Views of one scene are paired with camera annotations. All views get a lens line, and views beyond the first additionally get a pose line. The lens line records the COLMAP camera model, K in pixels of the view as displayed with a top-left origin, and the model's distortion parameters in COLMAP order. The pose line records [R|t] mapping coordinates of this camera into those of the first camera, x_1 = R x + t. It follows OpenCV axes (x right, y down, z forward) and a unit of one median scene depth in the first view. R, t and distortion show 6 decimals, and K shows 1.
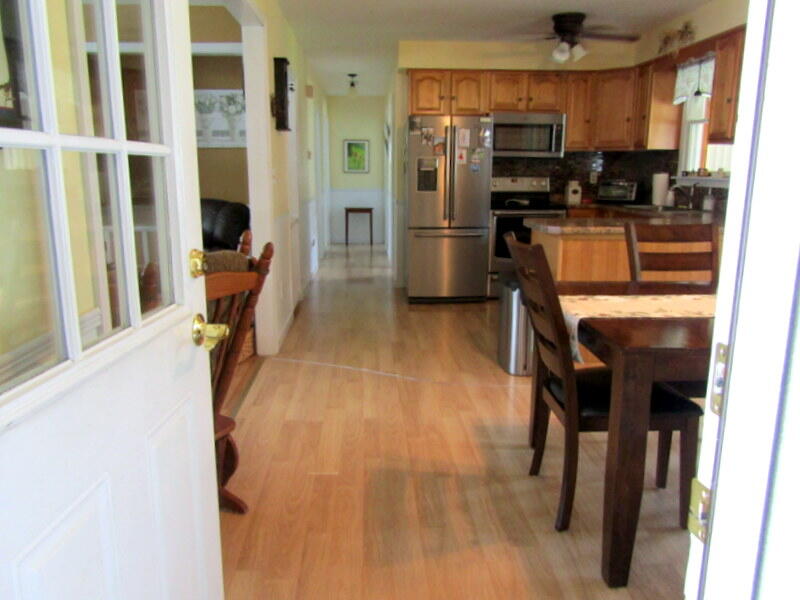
lens RADIAL K [[617.0, 0, 406.1], [0, 617.0, 300.7], [0, 0, 1]] dist [-0.004373, 0.000416]
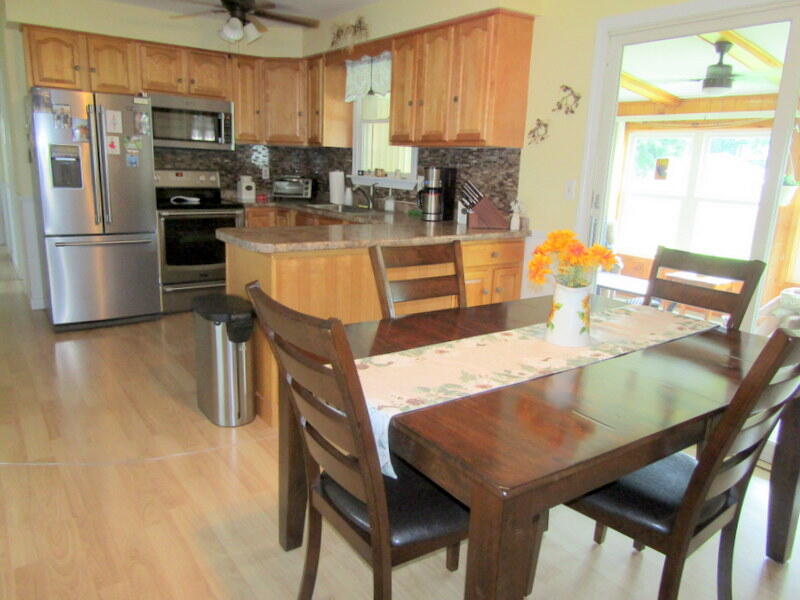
lens RADIAL K [[576.7, 0, 396.8], [0, 576.7, 298.3], [0, 0, 1]] dist [-0.007861, 0.000782]
pose [[0.843694, -0.092750, 0.528751, -0.012117], [0.074881, 0.995665, 0.055170, -0.047721], [-0.531576, -0.006953, 0.846982, 0.164987]]
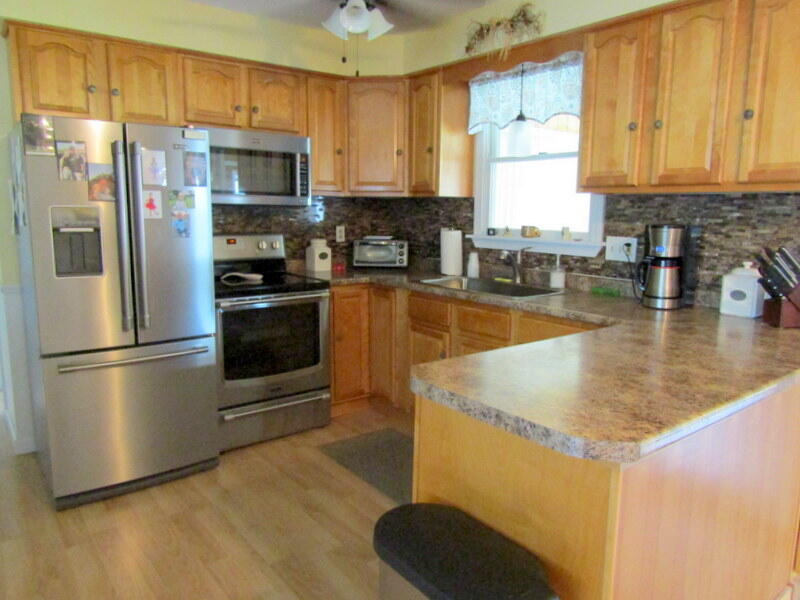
lens RADIAL K [[576.7, 0, 396.8], [0, 576.7, 298.3], [0, 0, 1]] dist [-0.007861, 0.000782]
pose [[0.826450, -0.080506, 0.557225, -0.012276], [0.108127, 0.993996, -0.016760, -0.124280], [-0.552530, 0.074103, 0.830193, 0.490488]]
